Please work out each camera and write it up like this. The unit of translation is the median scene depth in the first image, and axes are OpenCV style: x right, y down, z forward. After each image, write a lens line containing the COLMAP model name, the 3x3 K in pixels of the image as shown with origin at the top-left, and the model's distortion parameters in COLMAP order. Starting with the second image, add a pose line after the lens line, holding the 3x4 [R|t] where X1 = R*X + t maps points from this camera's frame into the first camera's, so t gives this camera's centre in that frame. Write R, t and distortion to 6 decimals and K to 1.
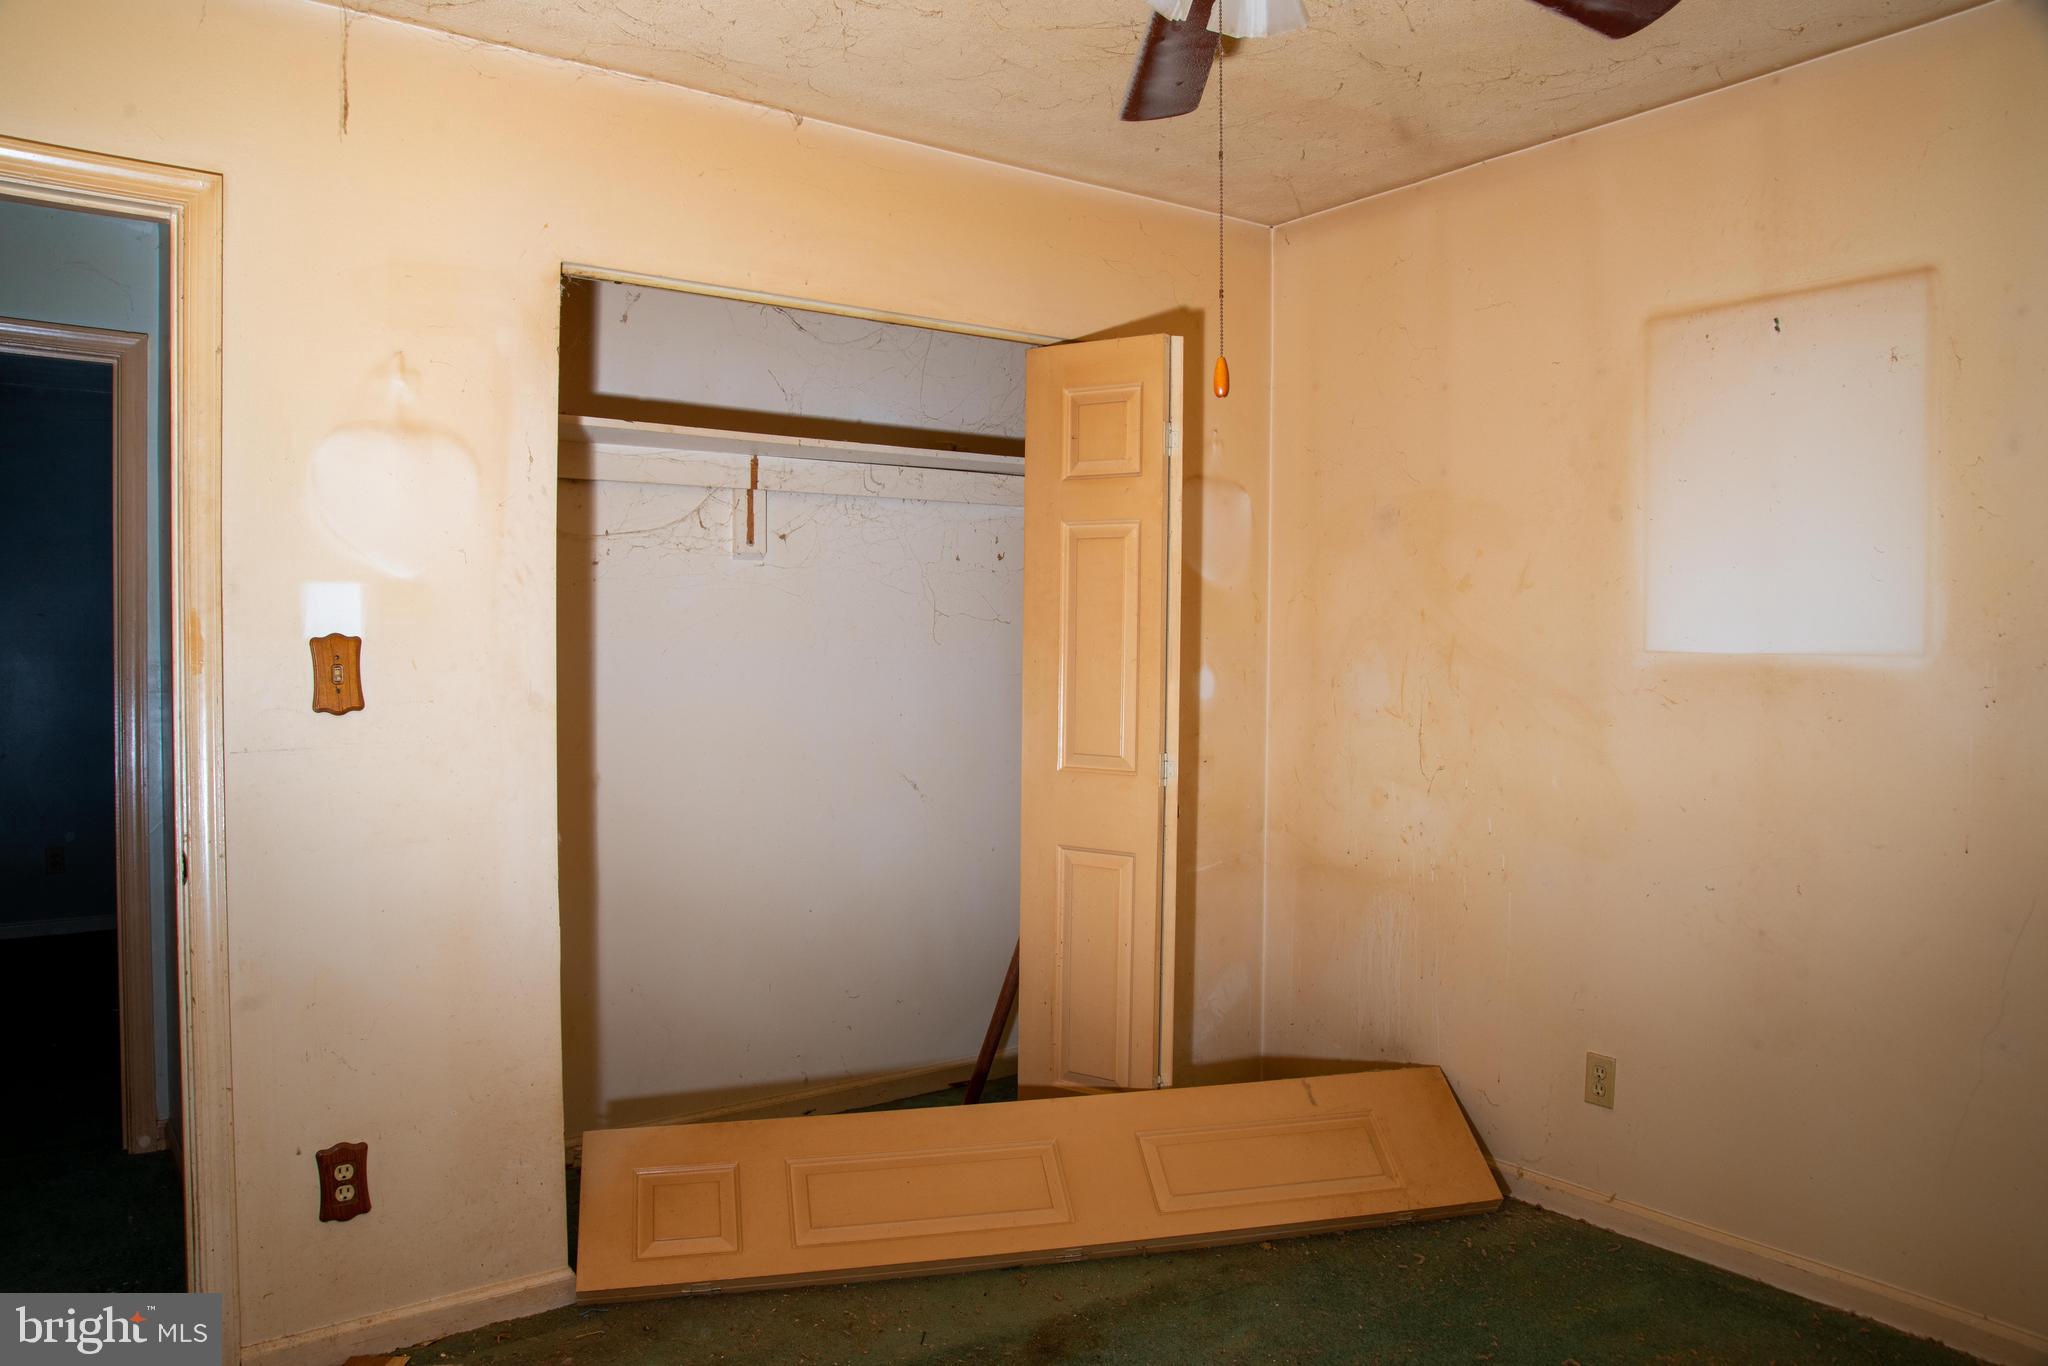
lens RADIAL K [[1403.3, 0, 1015.7], [0, 1403.3, 690.0], [0, 0, 1]] dist [-0.124247, 0.080757]
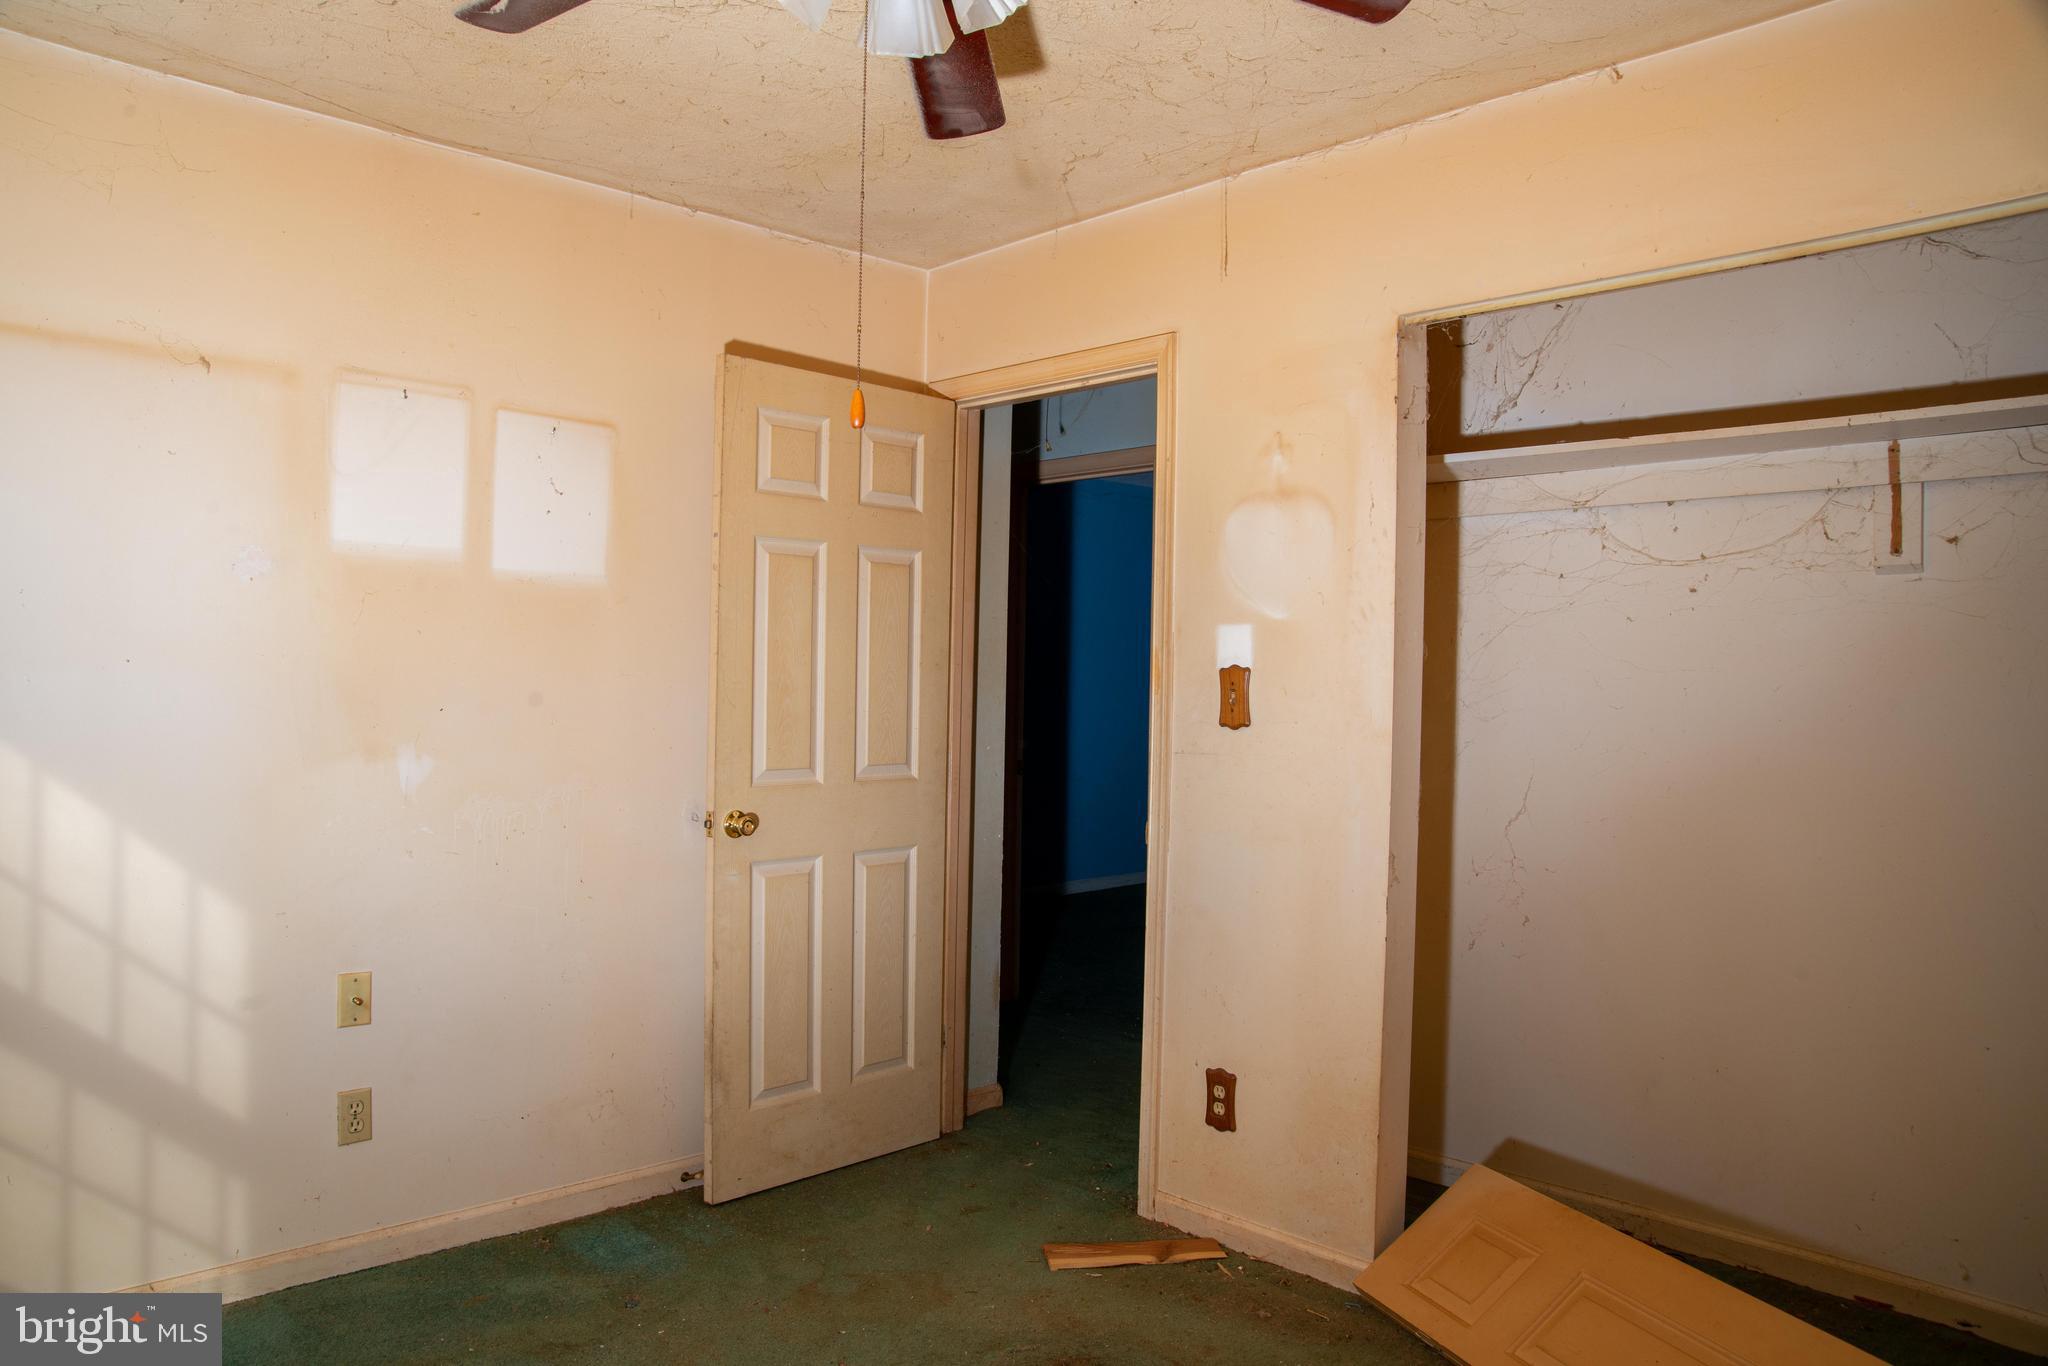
lens RADIAL K [[1403.3, 0, 1015.7], [0, 1403.3, 690.0], [0, 0, 1]] dist [-0.124247, 0.080757]
pose [[0.136263, 0.012551, -0.990593, 0.701783], [-0.042887, 0.999057, 0.006759, -0.016970], [0.989744, 0.041562, 0.136673, 0.578932]]
